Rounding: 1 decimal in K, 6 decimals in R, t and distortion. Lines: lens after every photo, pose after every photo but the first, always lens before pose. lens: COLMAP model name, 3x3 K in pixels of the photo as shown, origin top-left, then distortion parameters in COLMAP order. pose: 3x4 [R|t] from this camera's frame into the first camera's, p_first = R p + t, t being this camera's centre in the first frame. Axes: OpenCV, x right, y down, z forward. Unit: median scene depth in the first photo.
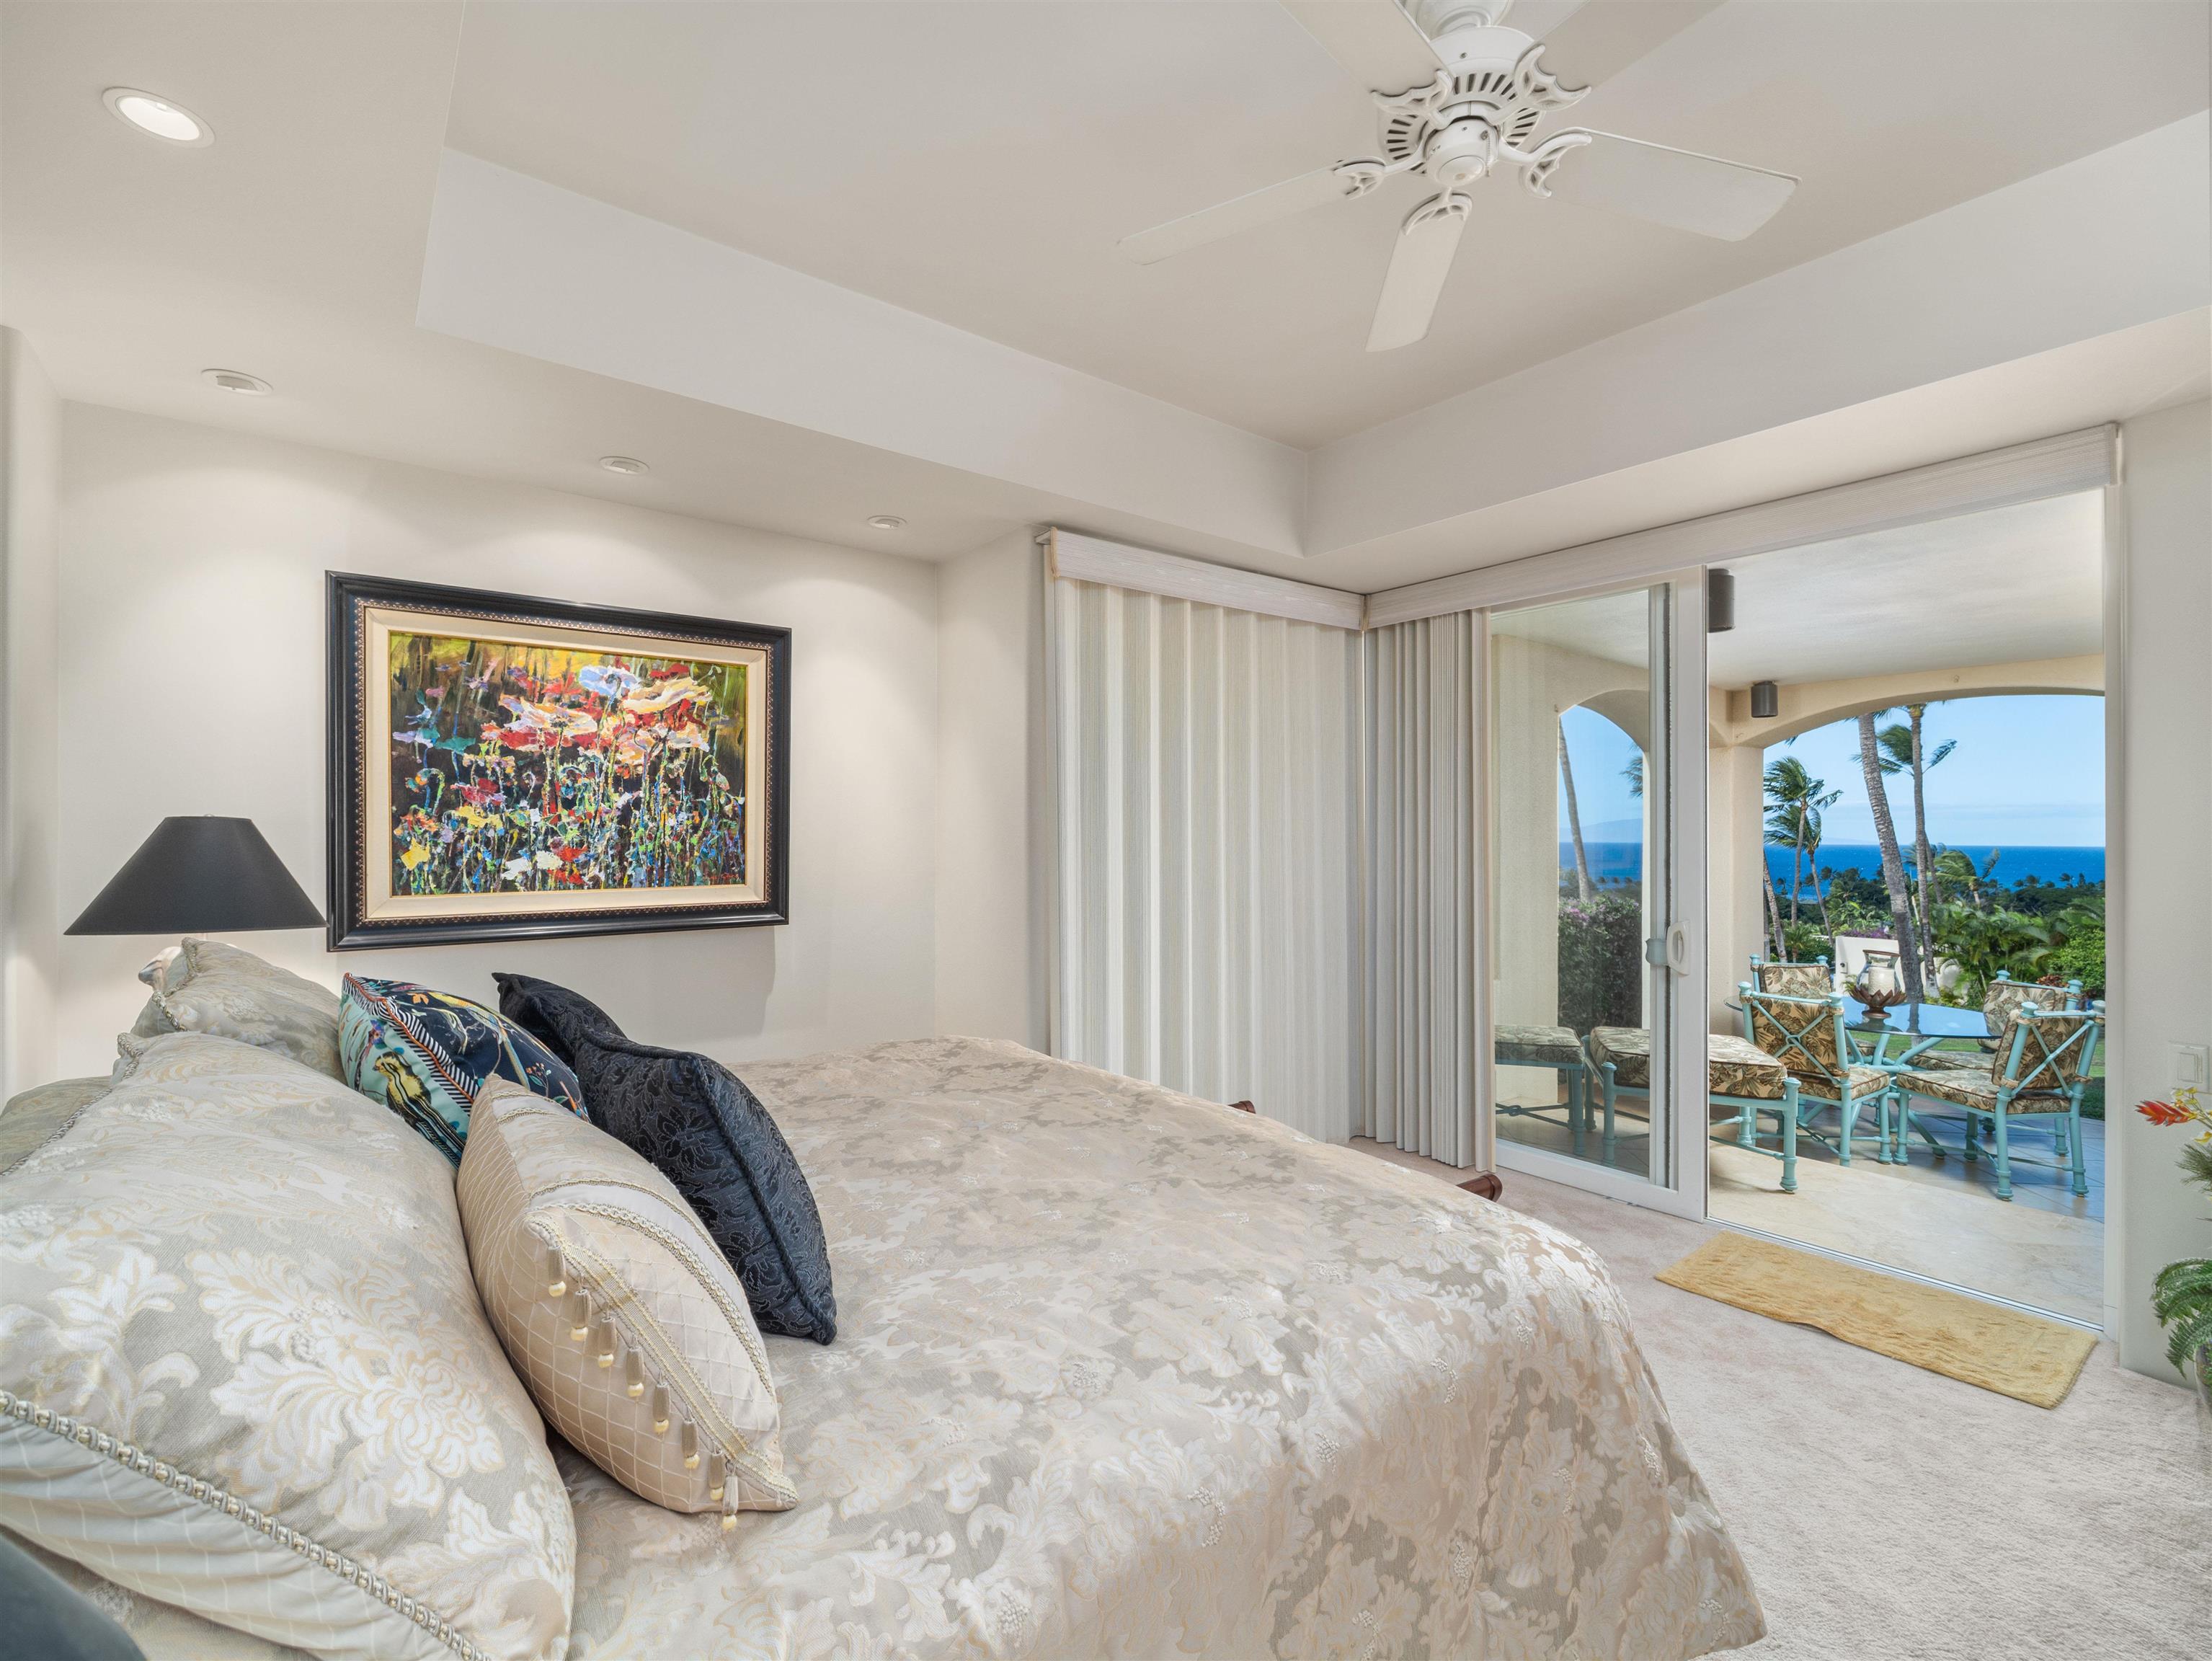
lens RADIAL K [[986.0, 0, 1103.4], [0, 986.0, 826.5], [0, 0, 1]] dist [-0.007949, -0.000156]
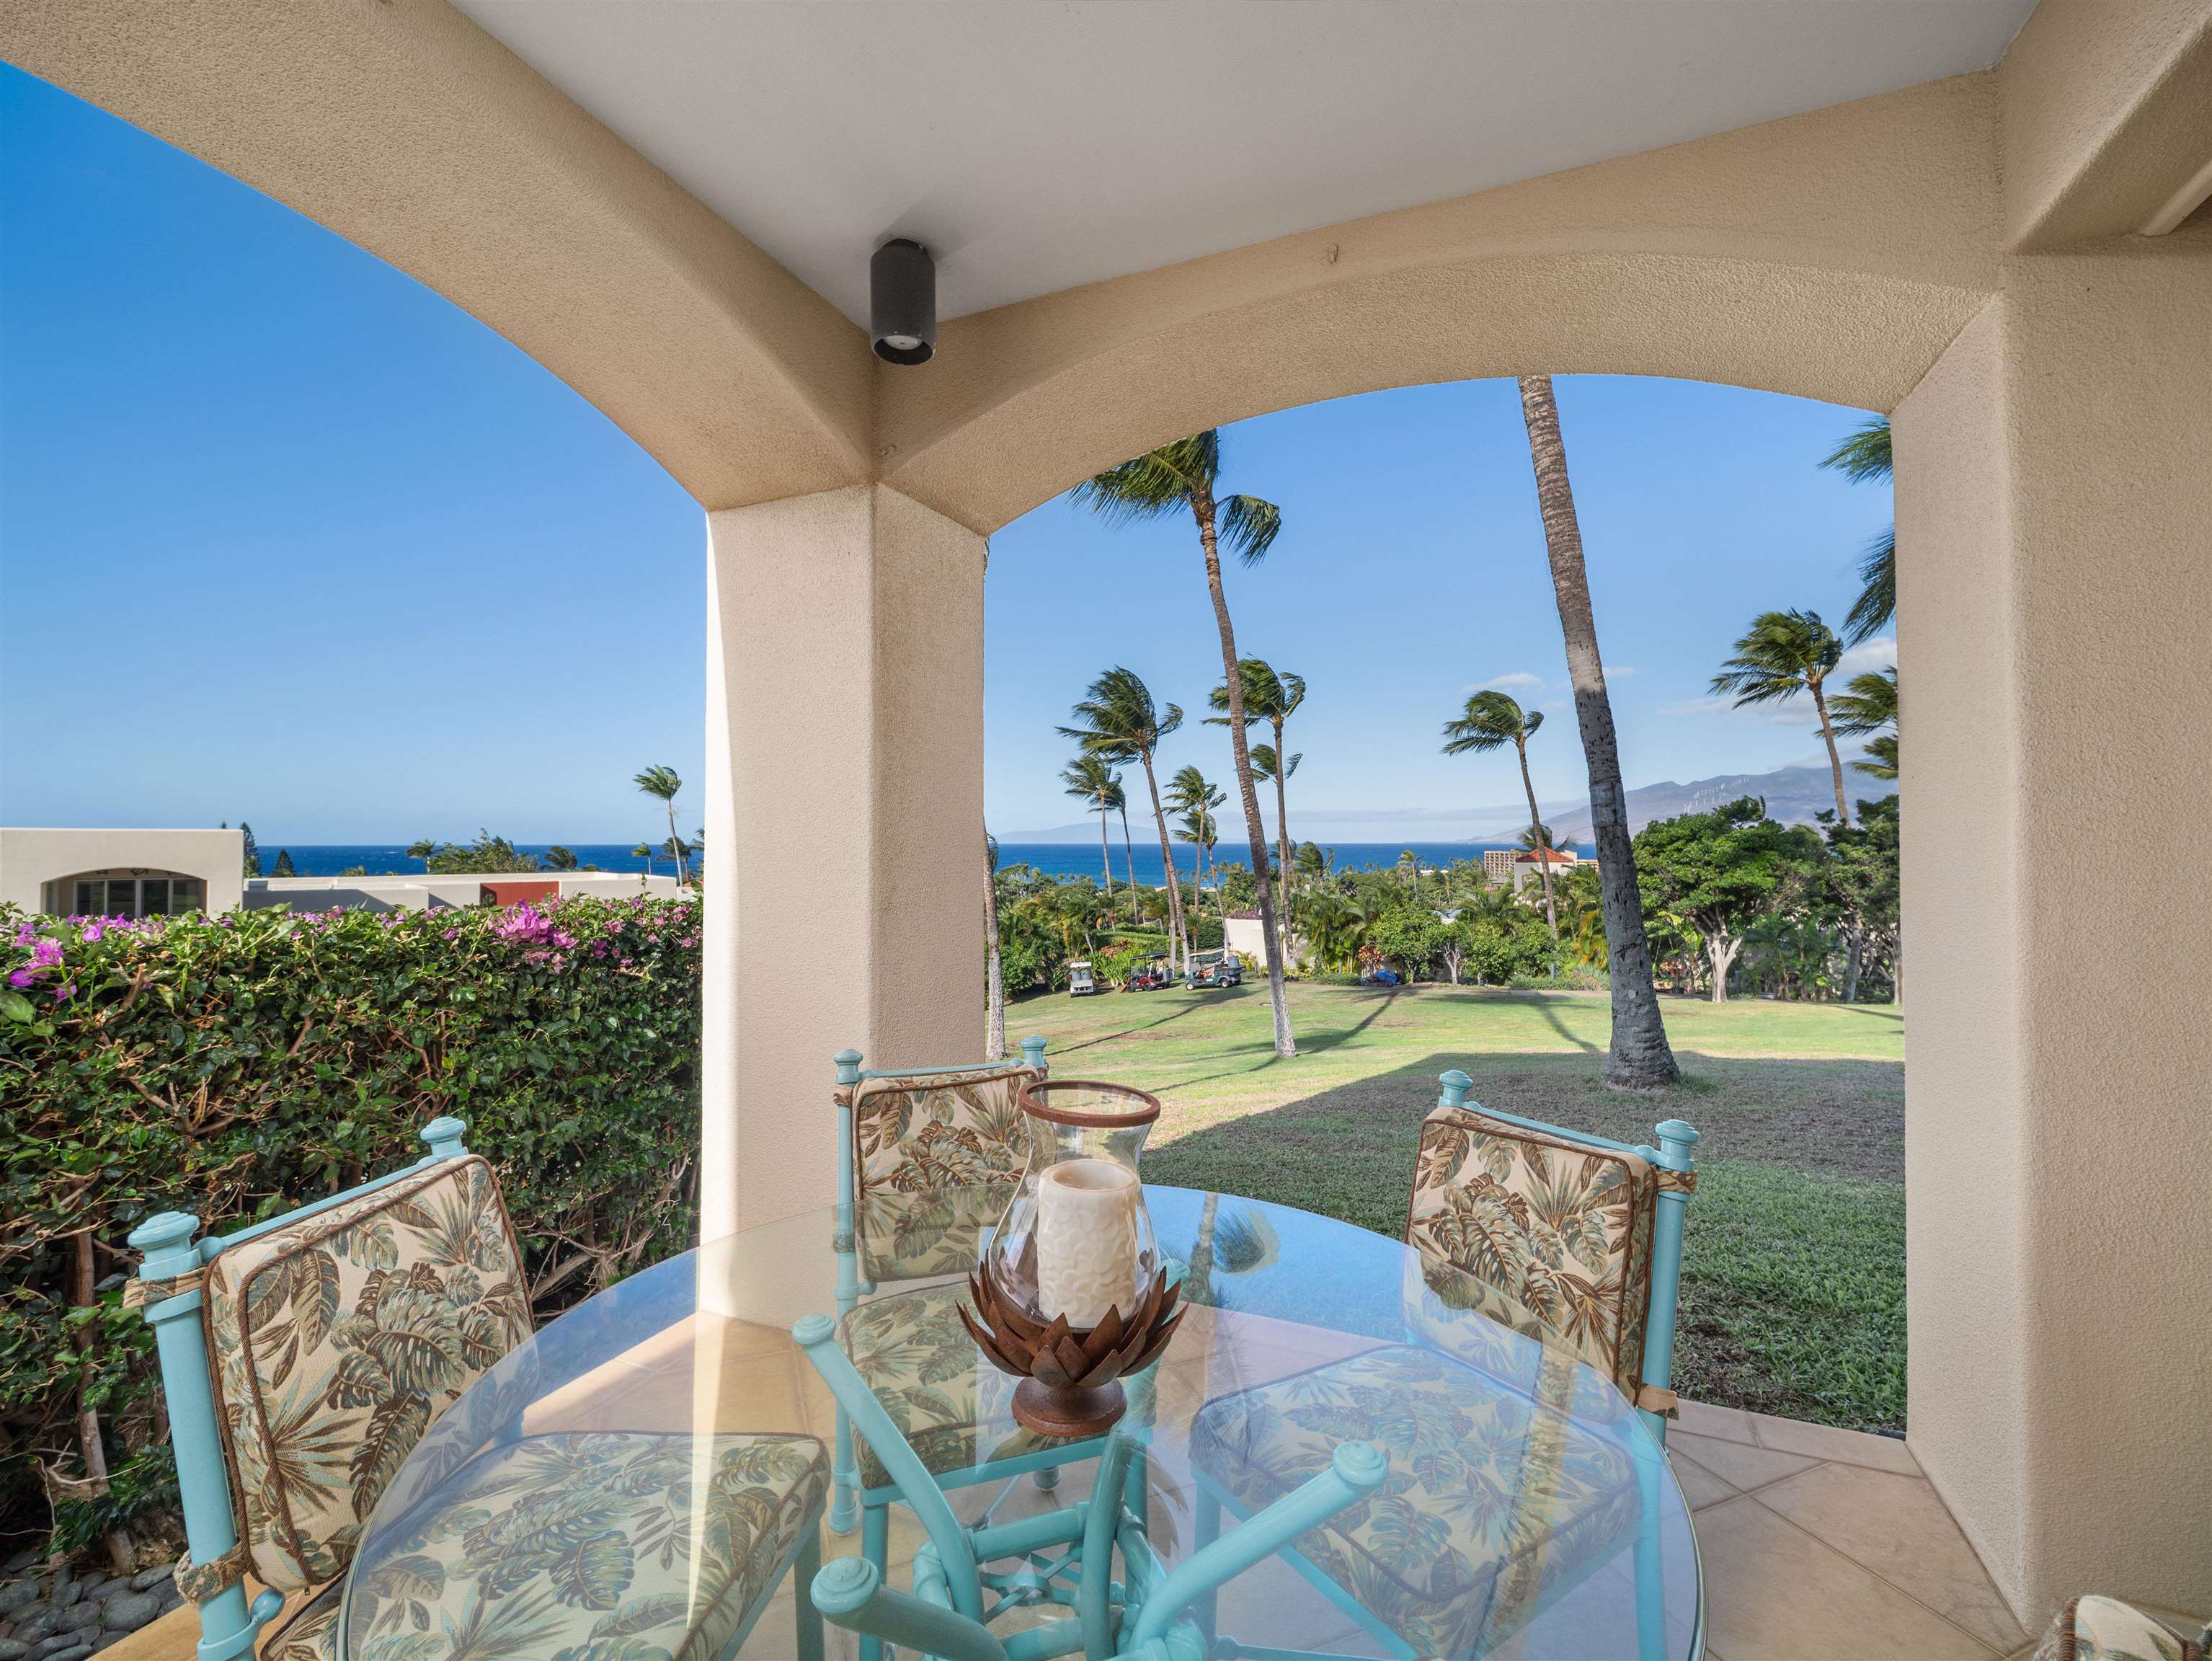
lens RADIAL K [[986.0, 0, 1103.4], [0, 986.0, 826.5], [0, 0, 1]] dist [-0.007949, -0.000156]
pose [[0.870349, -0.000053, 0.492436, 0.732630], [0.001572, 0.999995, -0.002671, 0.074163], [-0.492434, 0.003098, 0.870345, 0.862270]]
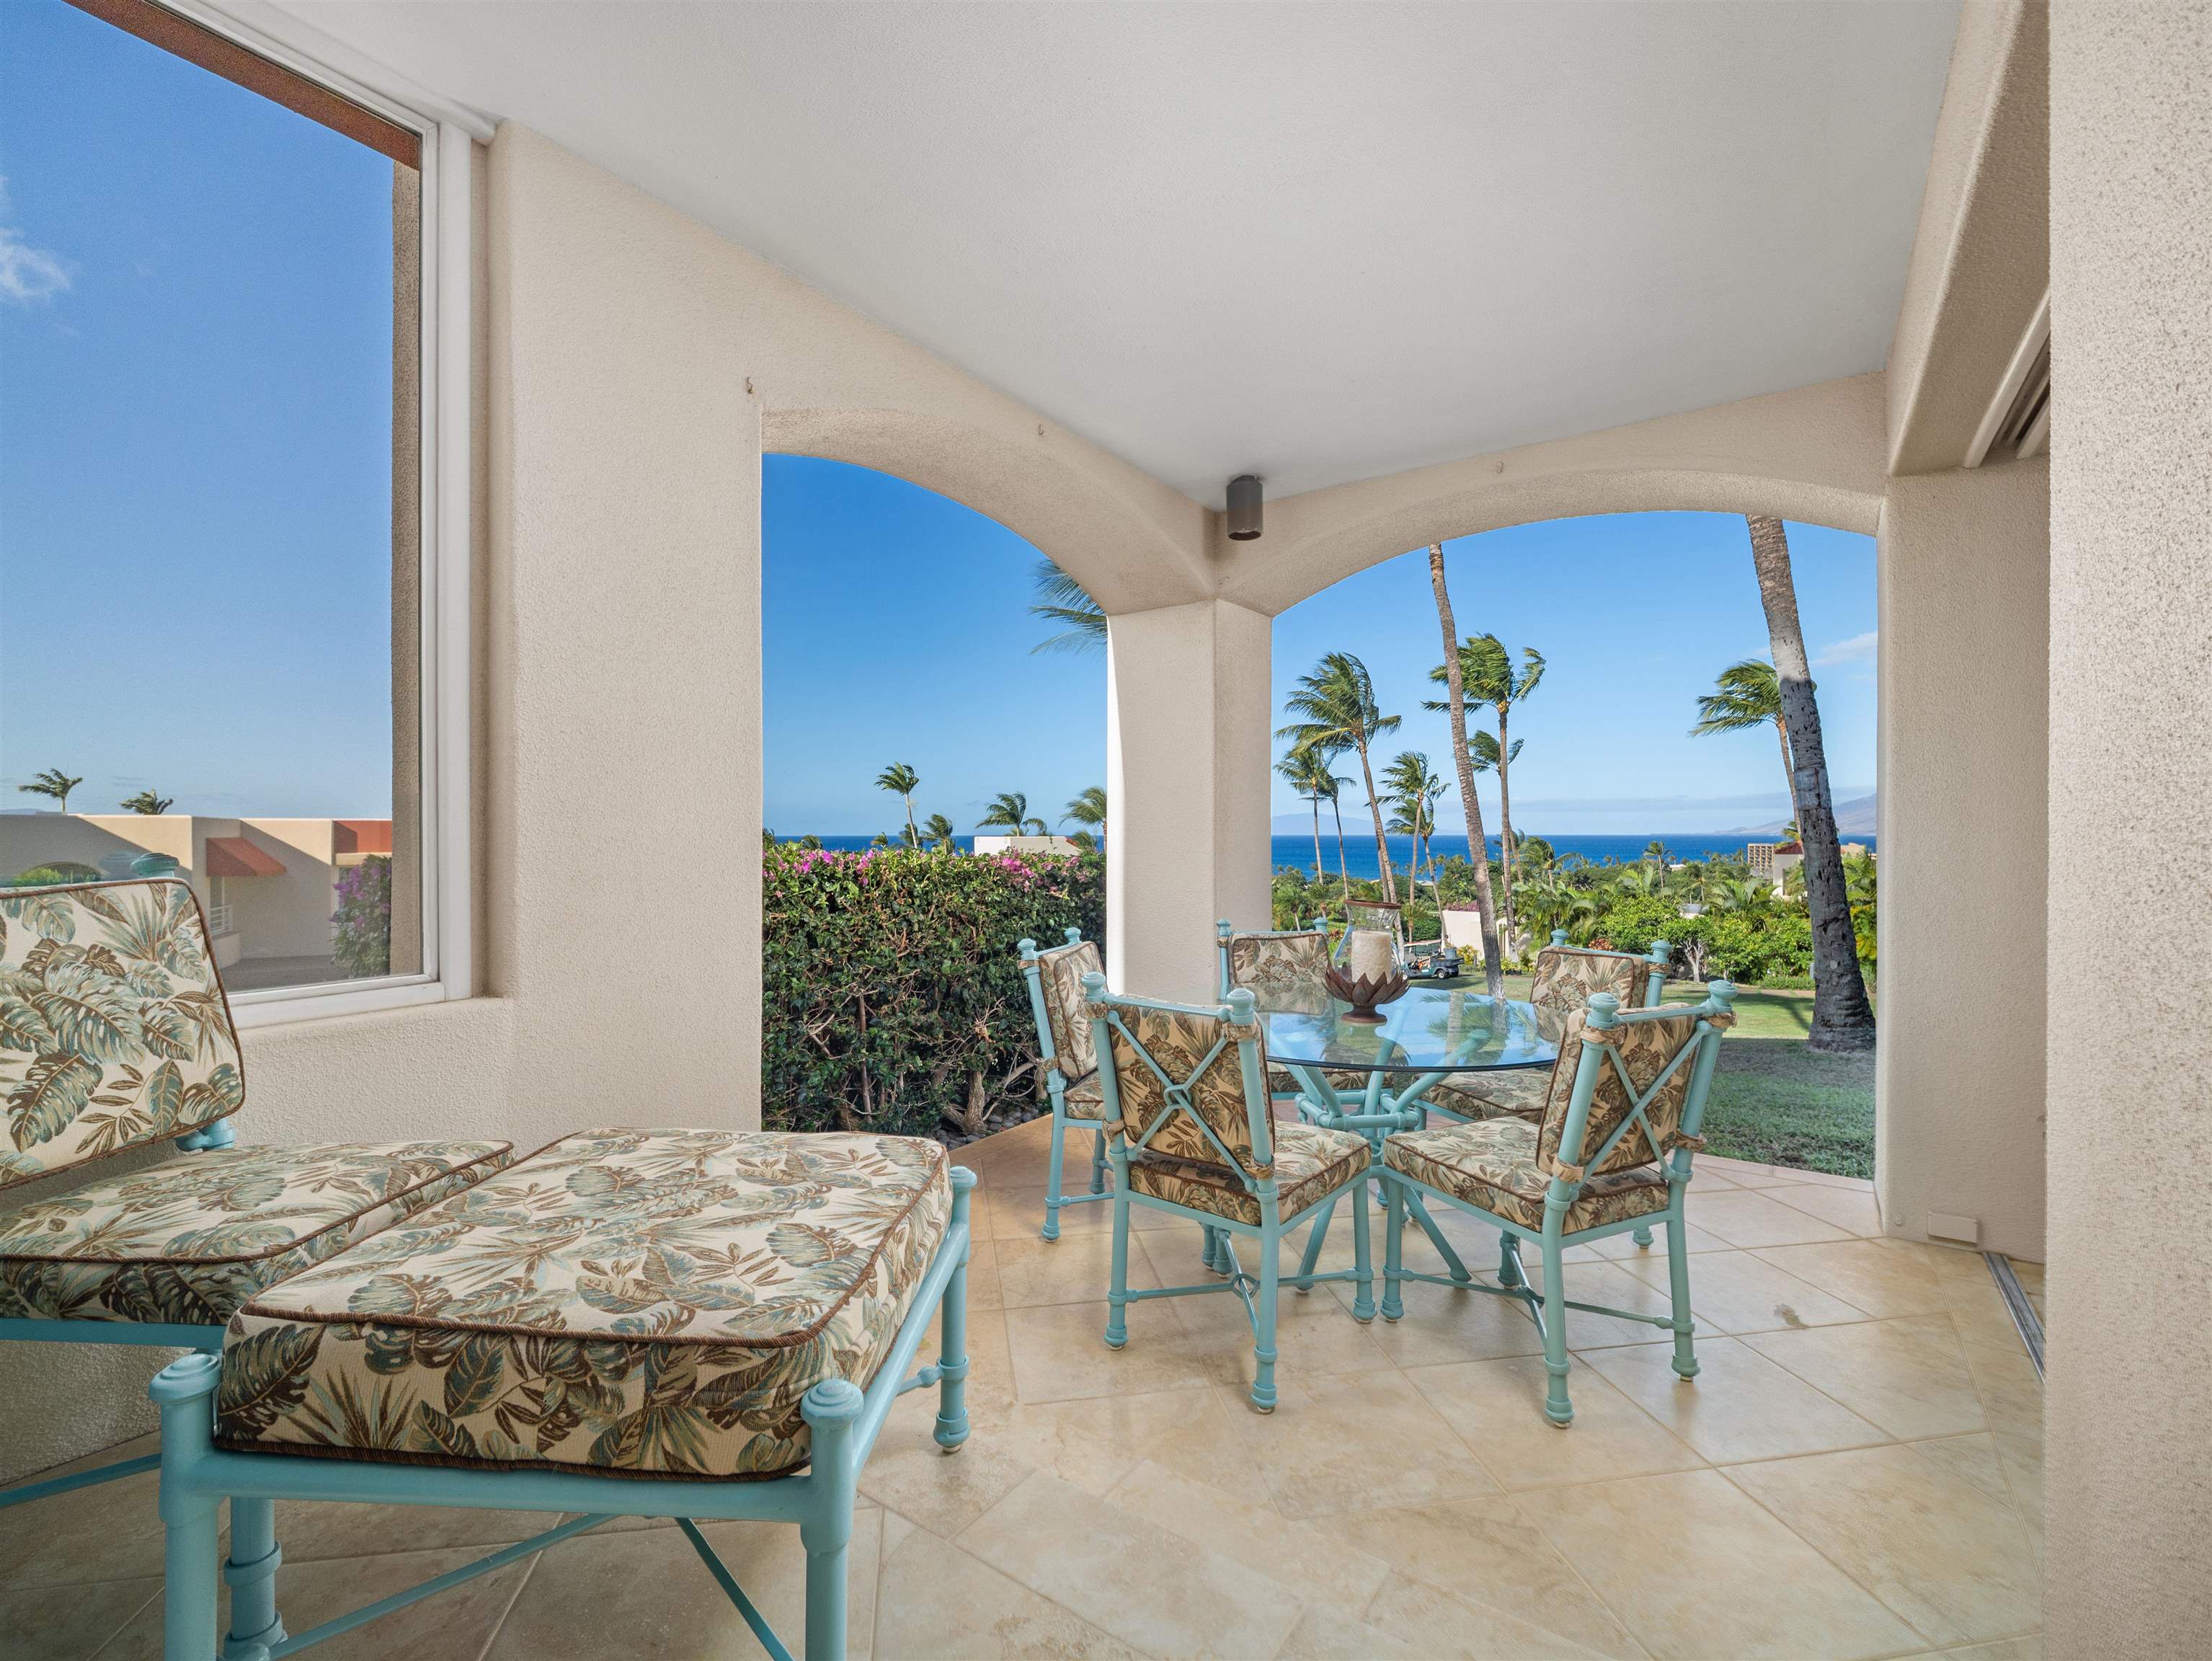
lens RADIAL K [[986.0, 0, 1103.4], [0, 986.0, 826.5], [0, 0, 1]] dist [-0.007949, -0.000156]
pose [[0.953691, -0.005359, 0.300741, 0.519817], [0.003875, 0.999977, 0.005530, 0.087736], [-0.300764, -0.004109, 0.953690, 0.560961]]
